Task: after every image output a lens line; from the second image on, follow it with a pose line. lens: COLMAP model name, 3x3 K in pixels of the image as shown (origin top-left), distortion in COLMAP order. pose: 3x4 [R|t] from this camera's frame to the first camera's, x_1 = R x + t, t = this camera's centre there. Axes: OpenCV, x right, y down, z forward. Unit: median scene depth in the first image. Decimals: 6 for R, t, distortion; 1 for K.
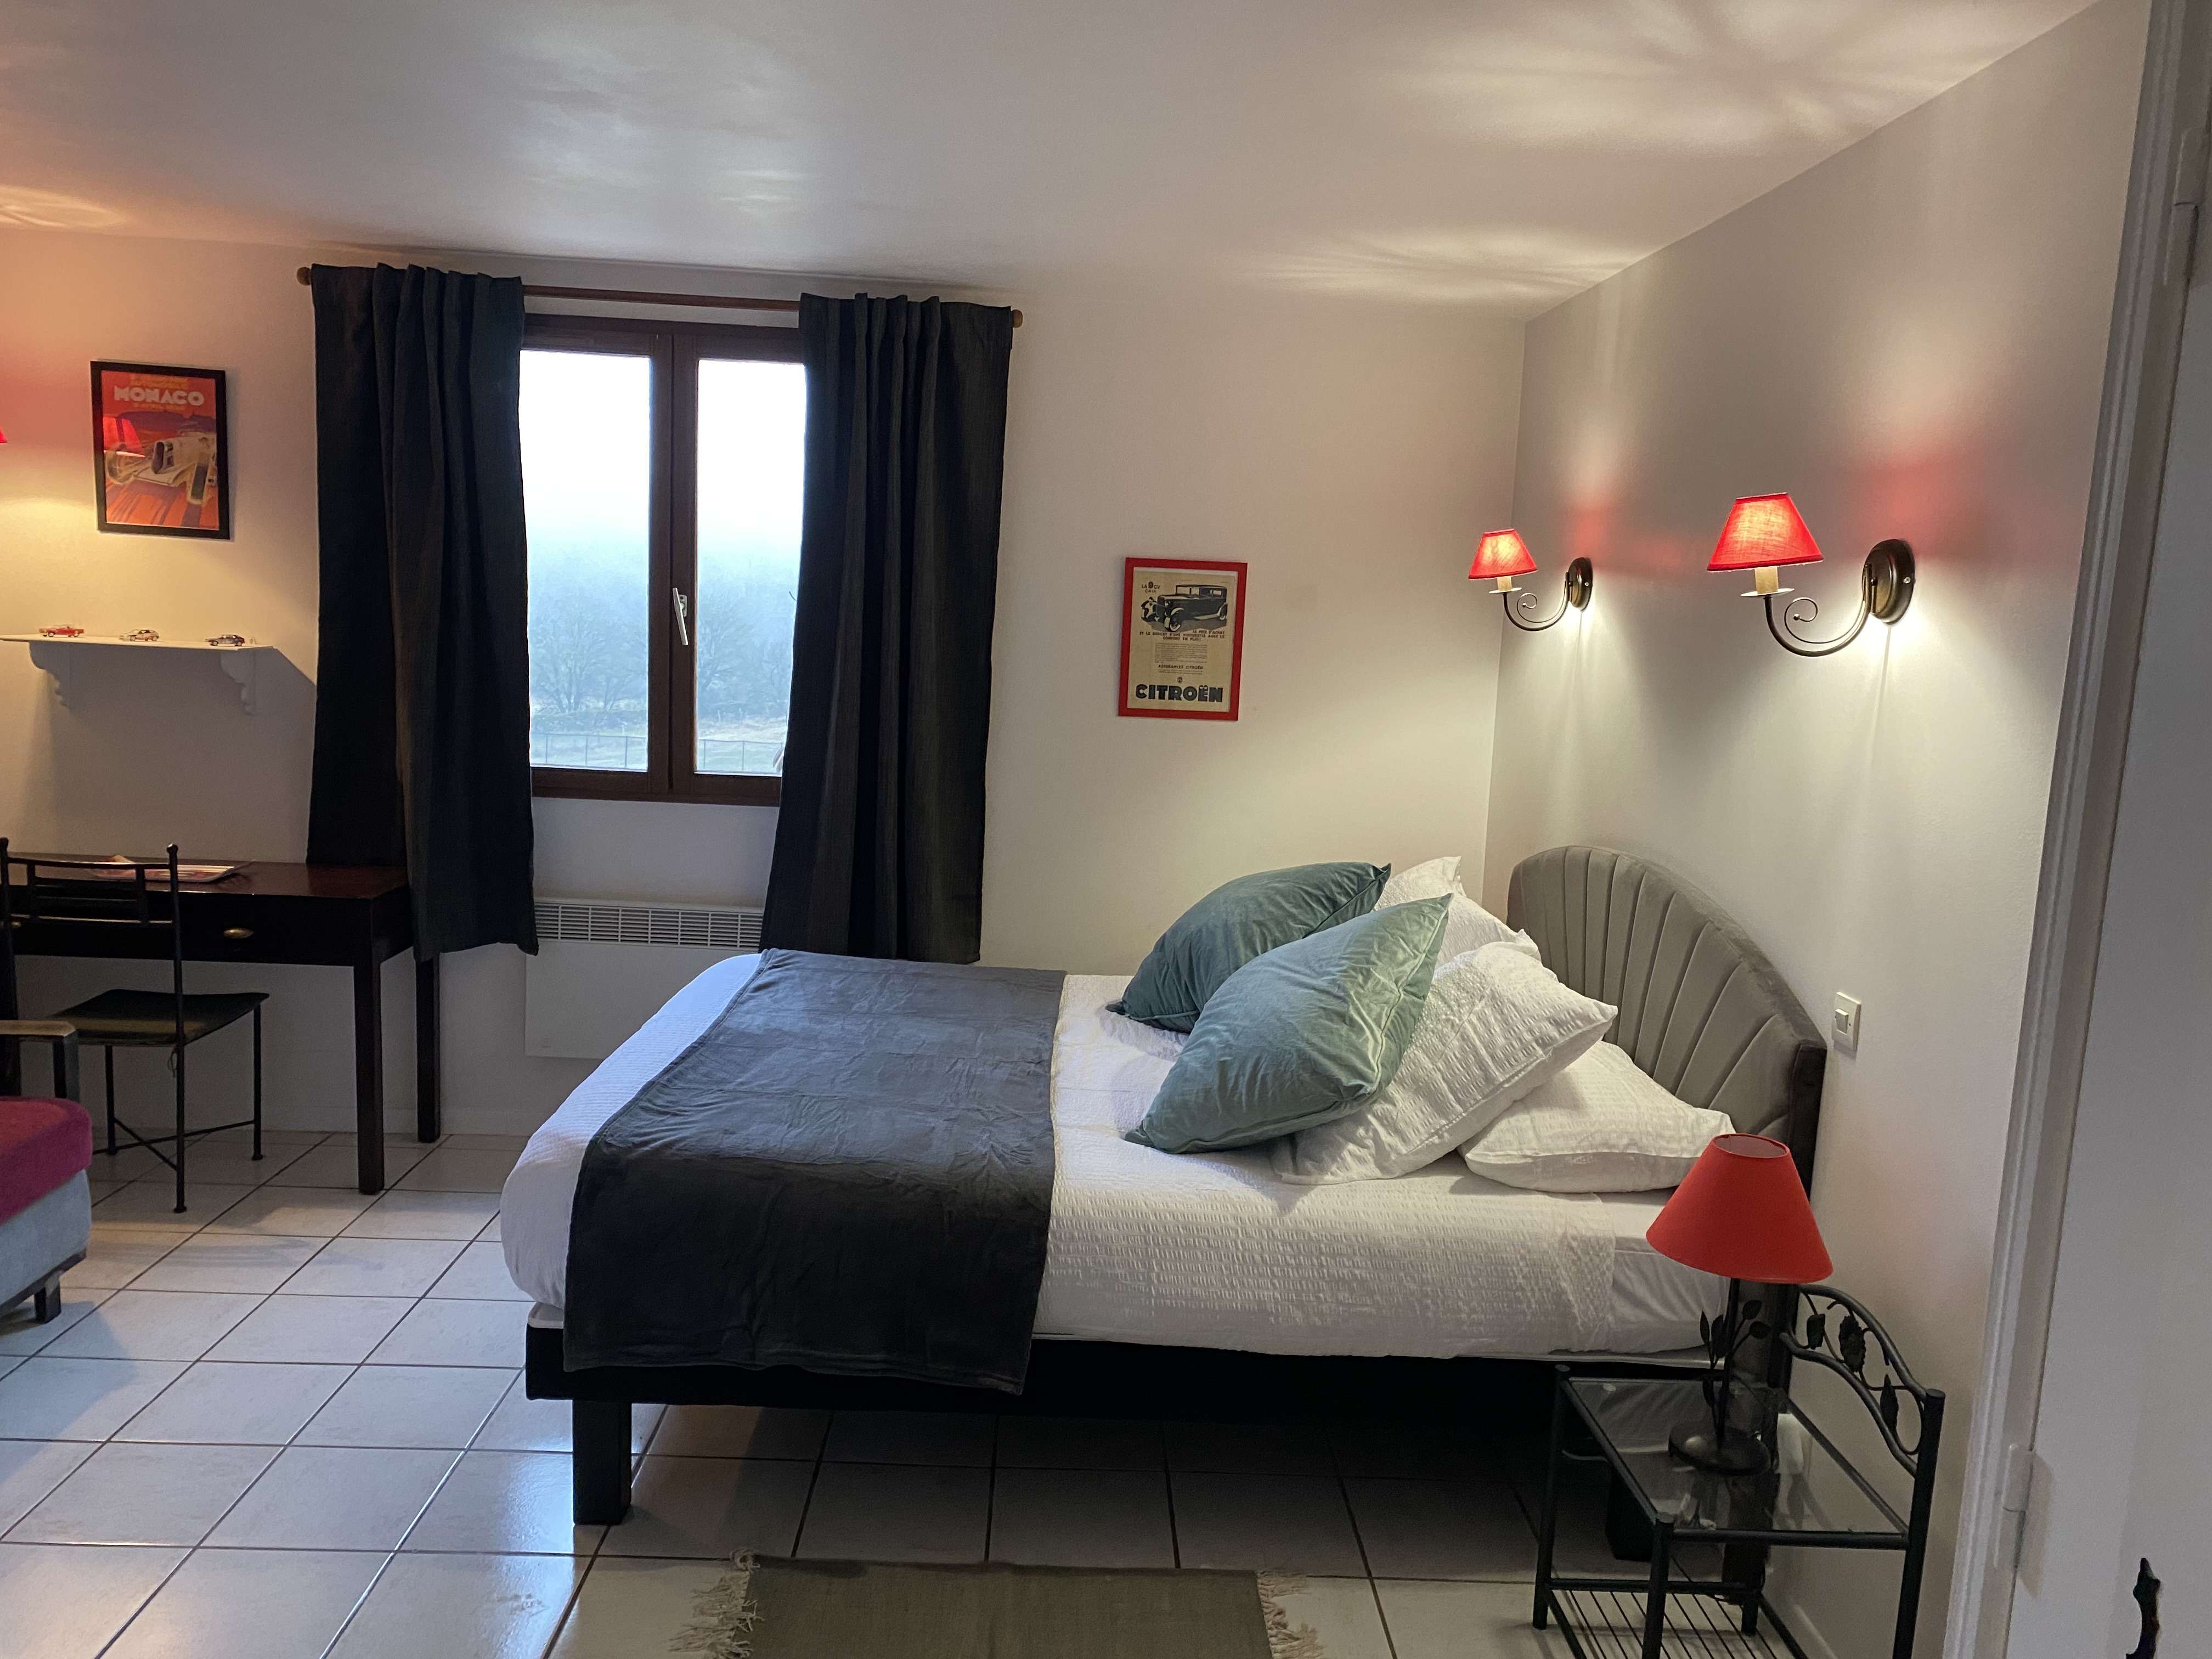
lens RADIAL K [[1704.8, 0, 1107.3], [0, 1704.8, 833.9], [0, 0, 1]] dist [0.074731, -0.060889]
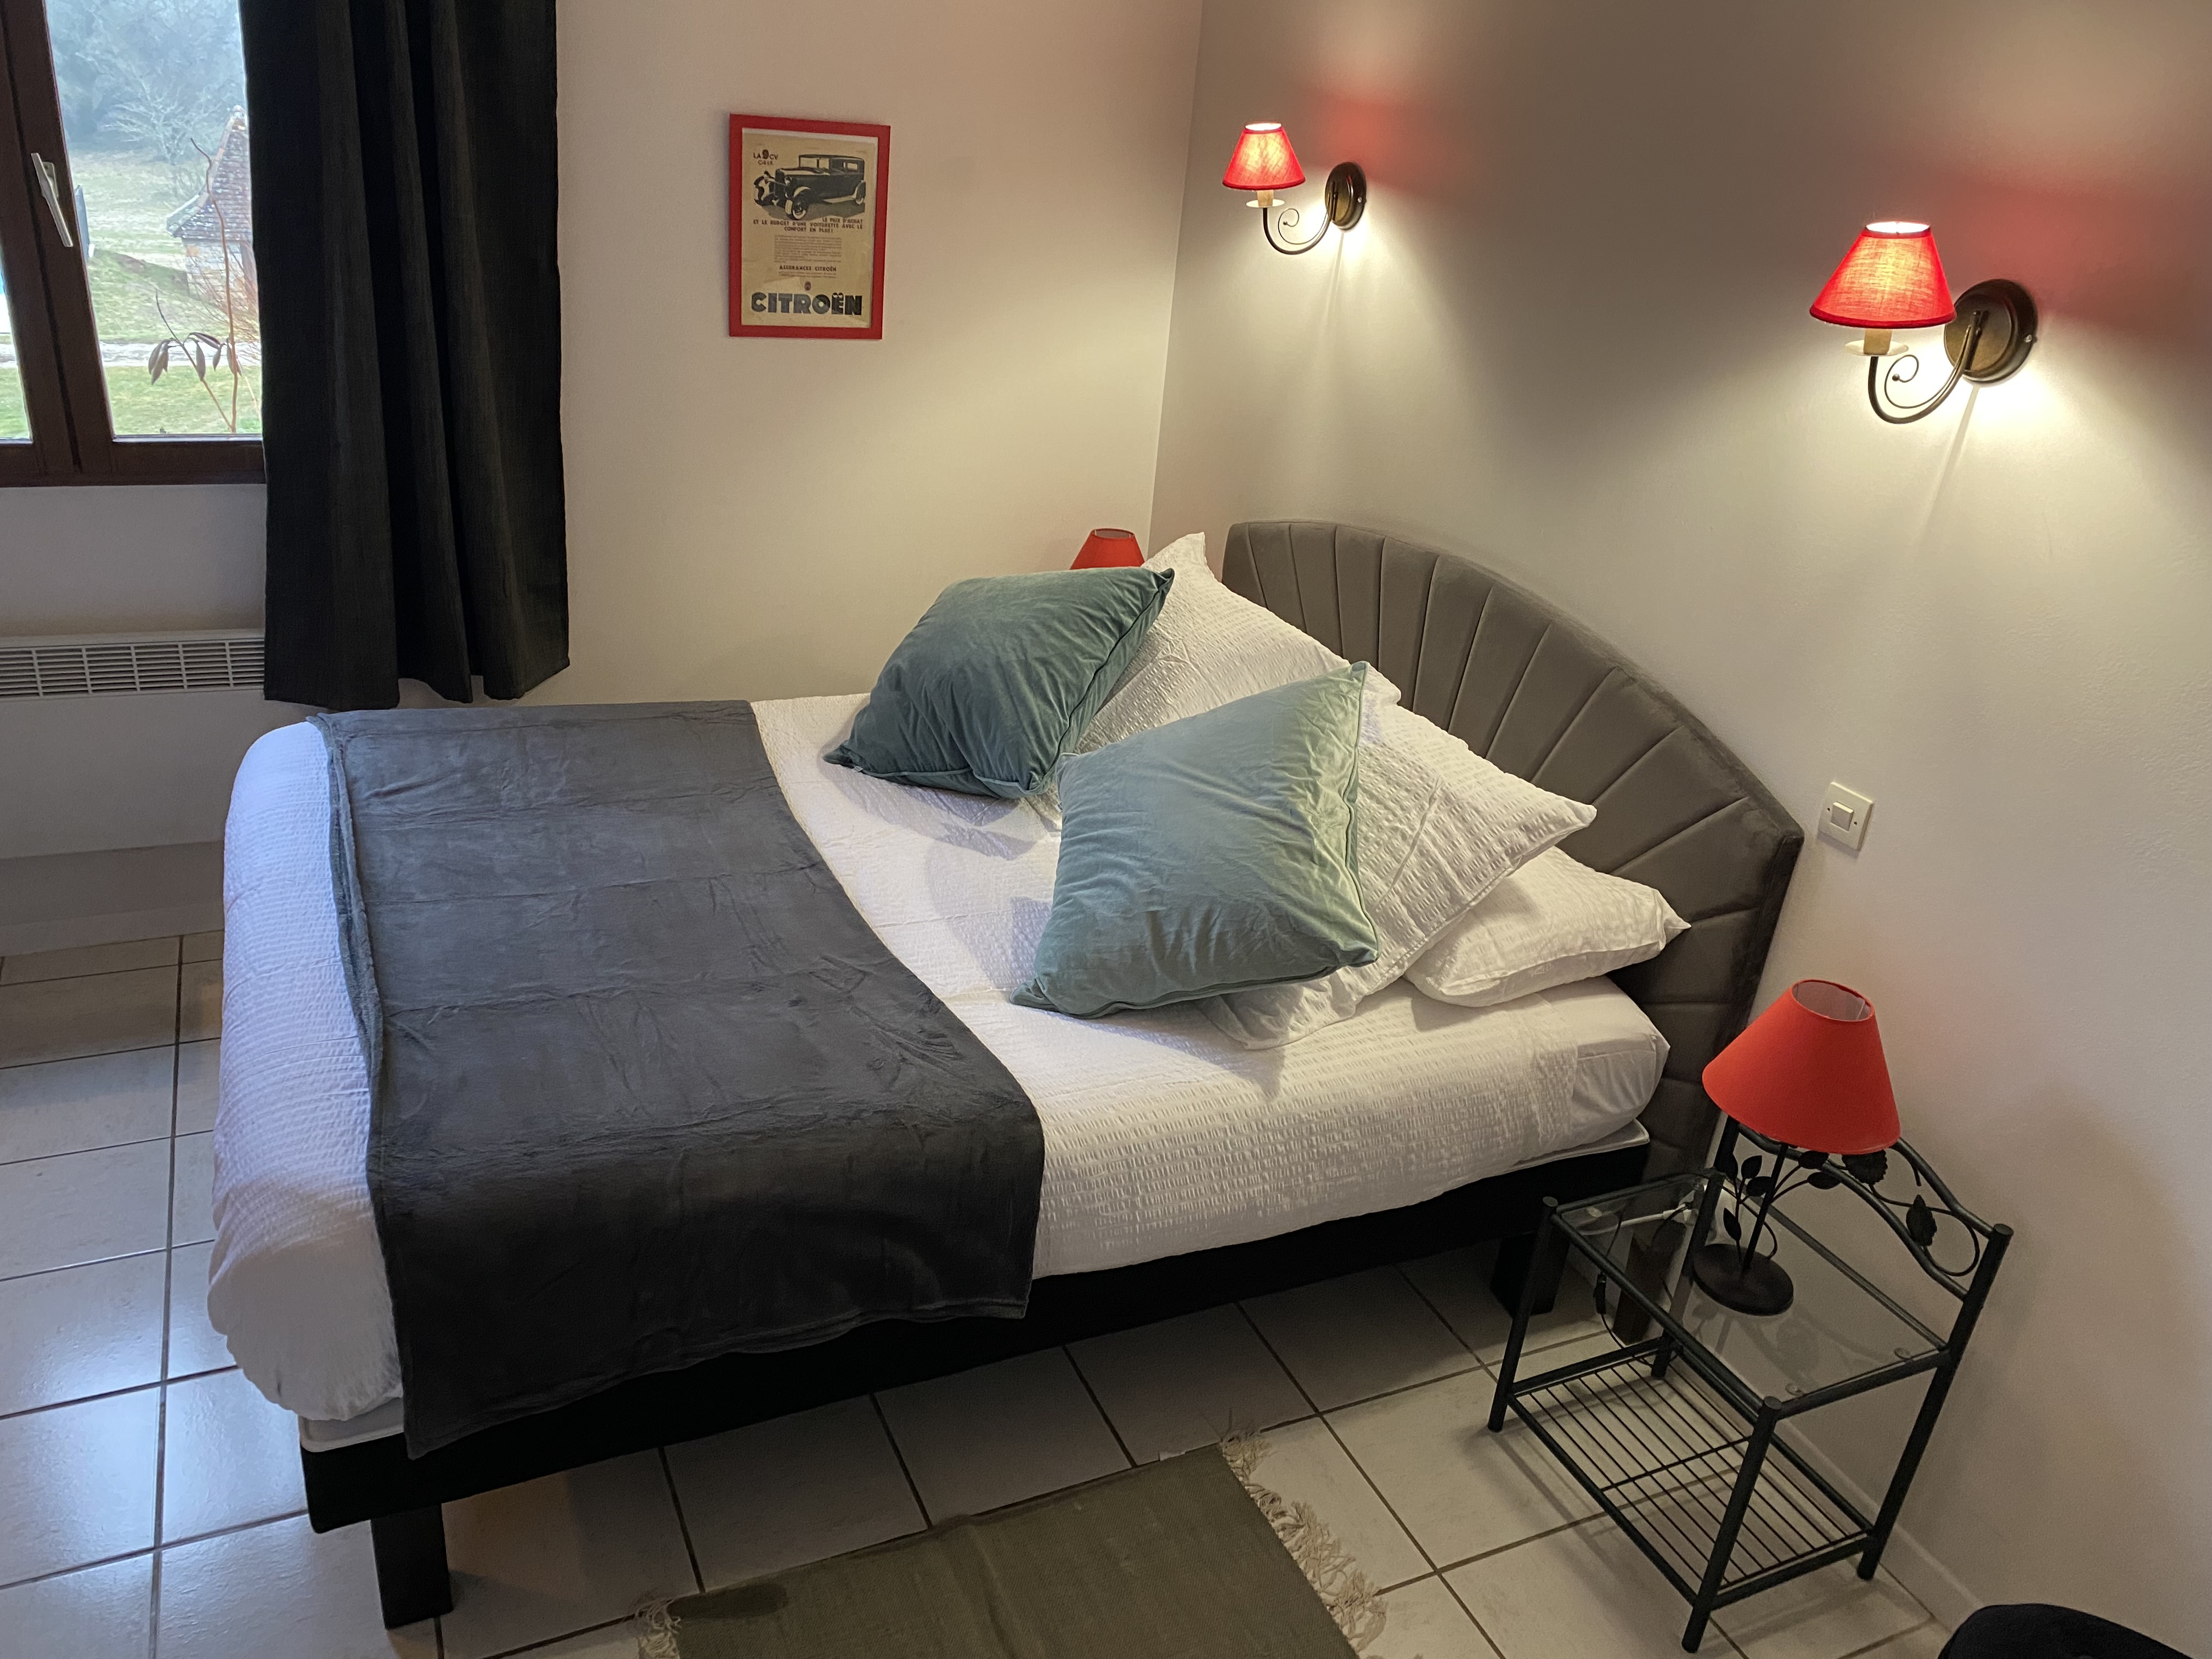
lens RADIAL K [[1704.8, 0, 1101.1], [0, 1704.8, 837.2], [0, 0, 1]] dist [0.074731, -0.060889]
pose [[0.913700, -0.137737, 0.382336, -0.268328], [0.007693, 0.946505, 0.322596, -0.167651], [-0.406316, -0.291815, 0.865882, 0.324711]]
